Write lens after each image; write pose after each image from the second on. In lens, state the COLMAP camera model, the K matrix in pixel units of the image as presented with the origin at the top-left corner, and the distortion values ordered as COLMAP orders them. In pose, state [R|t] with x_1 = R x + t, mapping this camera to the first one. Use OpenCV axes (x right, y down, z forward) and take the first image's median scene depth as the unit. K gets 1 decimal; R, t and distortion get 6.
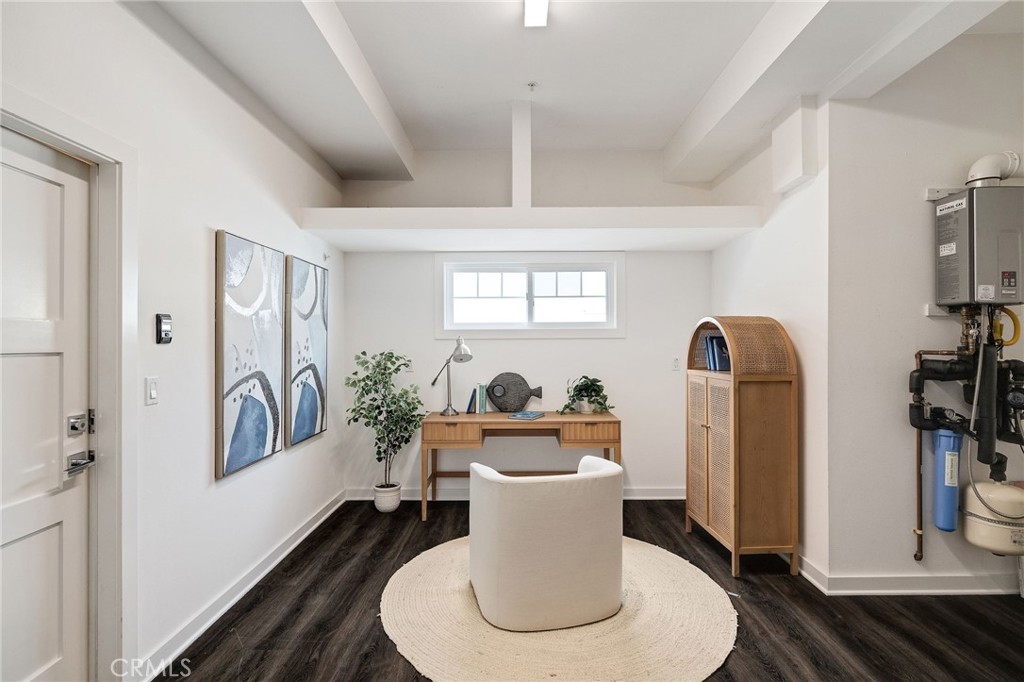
lens RADIAL K [[507.7, 0, 512.0], [0, 507.7, 341.0], [0, 0, 1]] dist [-0.003703, -0.000005]
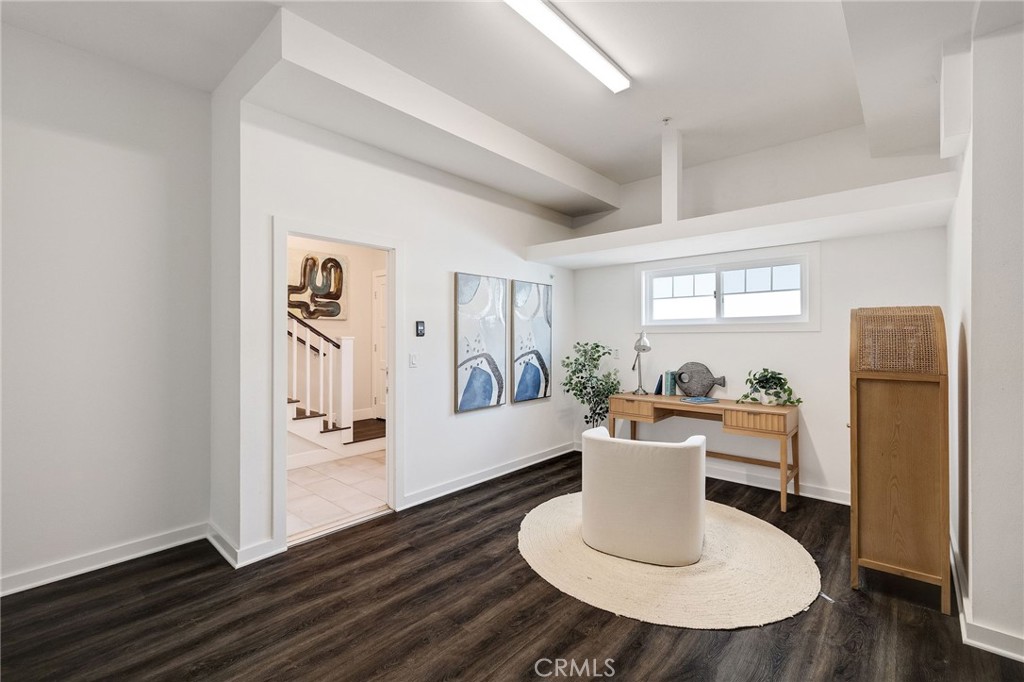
lens RADIAL K [[448.3, 0, 512.9], [0, 448.3, 334.1], [0, 0, 1]] dist [-0.000051, 0.000105]
pose [[0.747542, -0.001019, -0.664214, 0.425118], [0.001114, 0.999999, -0.000280, -0.001569], [0.664214, -0.000530, 0.747543, -0.026602]]
